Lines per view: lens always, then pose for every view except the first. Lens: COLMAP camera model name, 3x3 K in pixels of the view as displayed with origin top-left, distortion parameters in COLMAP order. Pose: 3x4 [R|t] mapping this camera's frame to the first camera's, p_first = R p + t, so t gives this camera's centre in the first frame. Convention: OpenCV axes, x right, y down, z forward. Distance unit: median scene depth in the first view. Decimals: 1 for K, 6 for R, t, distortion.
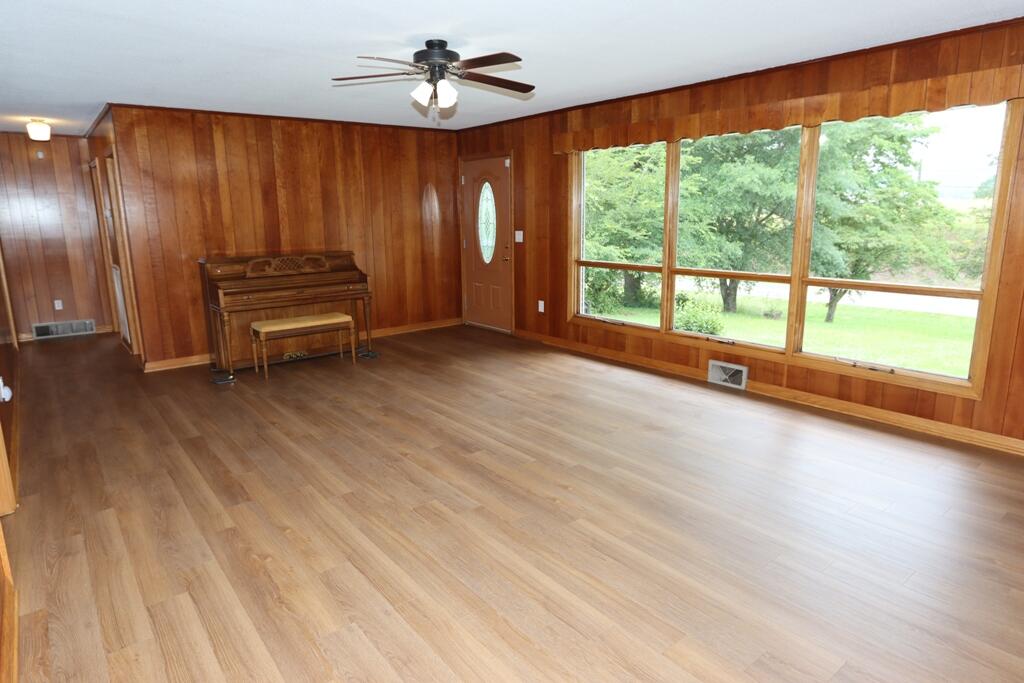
lens RADIAL K [[594.3, 0, 510.3], [0, 594.3, 339.8], [0, 0, 1]] dist [-0.010339, -0.001141]
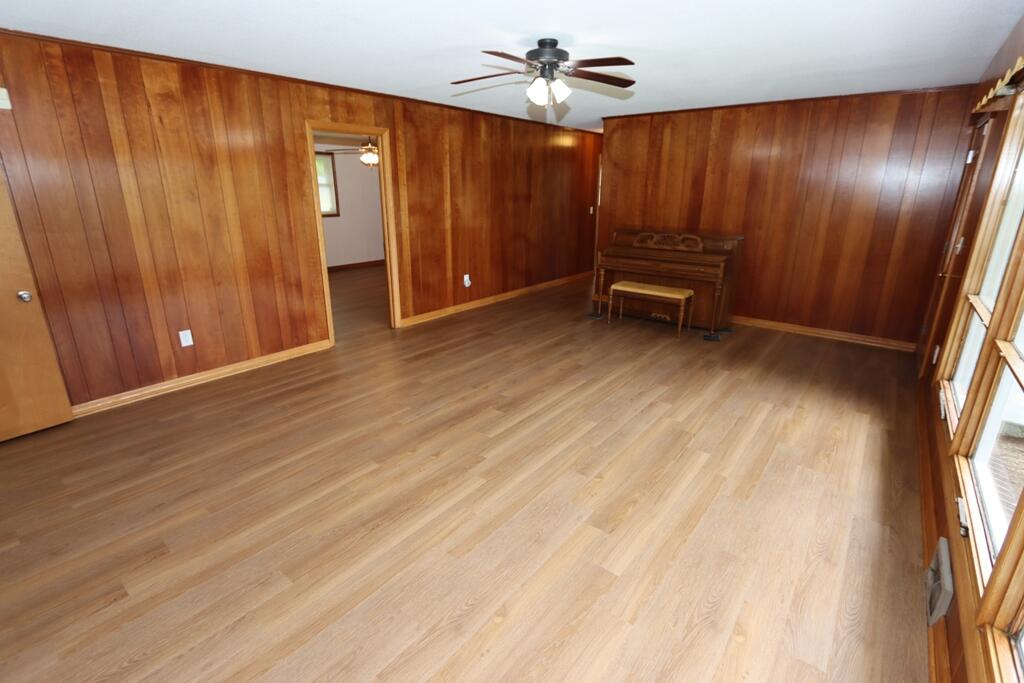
lens RADIAL K [[476.3, 0, 509.3], [0, 476.3, 338.5], [0, 0, 1]] dist [-0.019648, 0.002251]
pose [[0.214461, 0.306933, -0.927253, 0.634440], [-0.210323, 0.941583, 0.263031, -0.162058], [0.953819, 0.138613, 0.266488, 0.611673]]
